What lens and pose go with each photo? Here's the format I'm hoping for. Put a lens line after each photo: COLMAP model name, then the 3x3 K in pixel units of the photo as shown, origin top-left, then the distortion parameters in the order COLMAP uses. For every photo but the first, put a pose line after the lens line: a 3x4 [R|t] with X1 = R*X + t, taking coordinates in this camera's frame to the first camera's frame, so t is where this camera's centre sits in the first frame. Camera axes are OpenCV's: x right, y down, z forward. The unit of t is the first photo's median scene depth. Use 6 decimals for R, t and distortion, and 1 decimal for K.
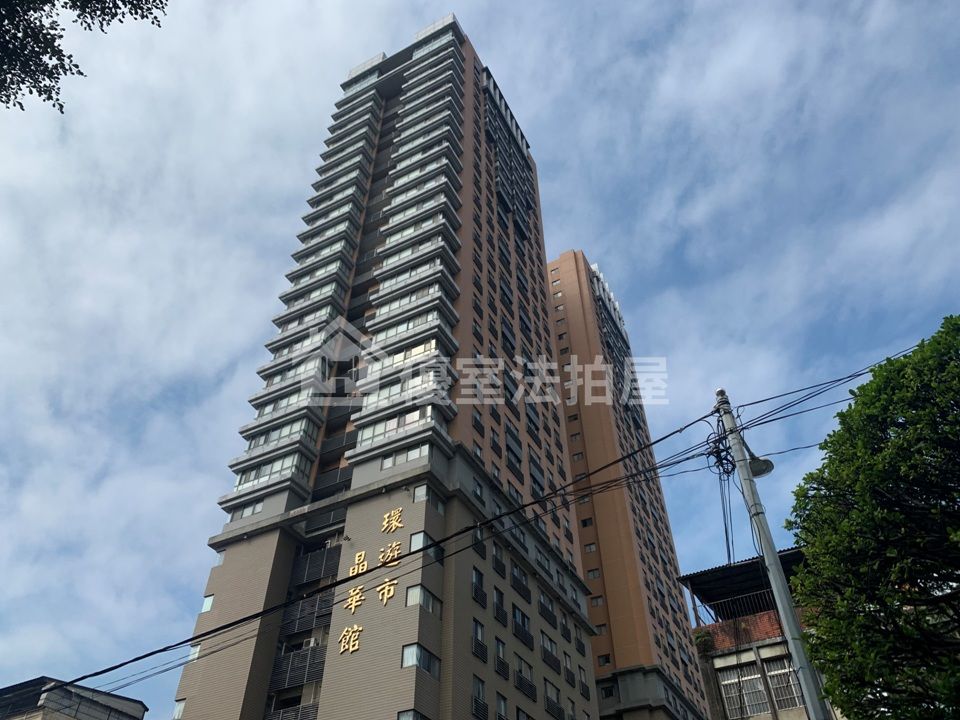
lens RADIAL K [[736.2, 0, 472.8], [0, 736.2, 347.3], [0, 0, 1]] dist [0.042080, -0.069679]
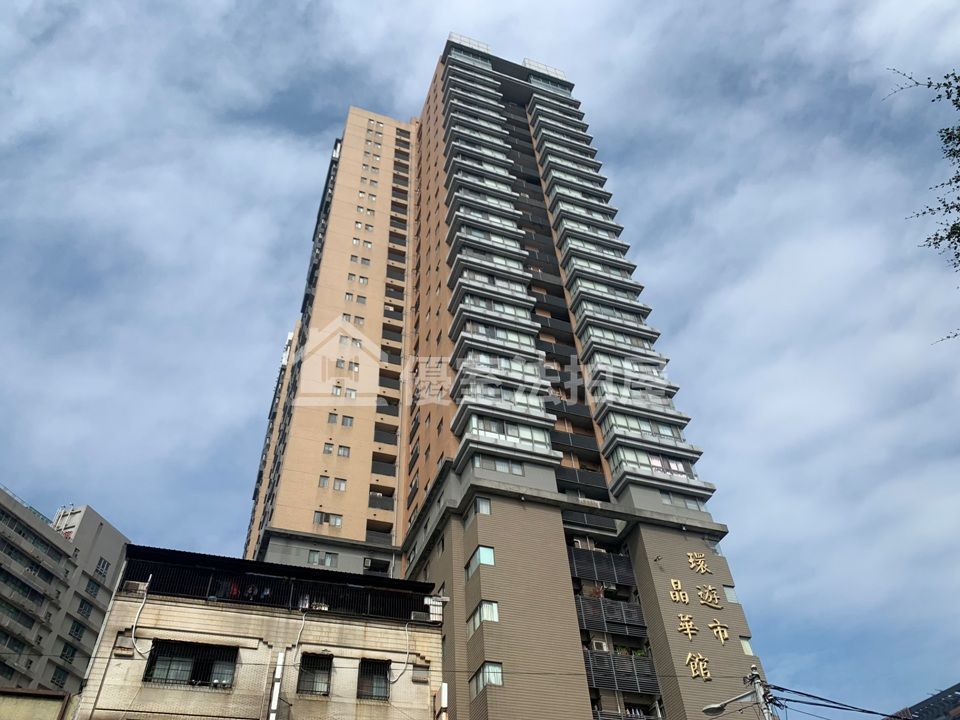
lens RADIAL K [[736.2, 0, 485.5], [0, 736.2, 364.2], [0, 0, 1]] dist [0.042080, -0.069679]
pose [[0.657262, 0.521420, 0.544177, -0.858826], [-0.497153, 0.842628, -0.206924, 0.309293], [-0.566433, -0.134537, 0.813052, 0.310796]]
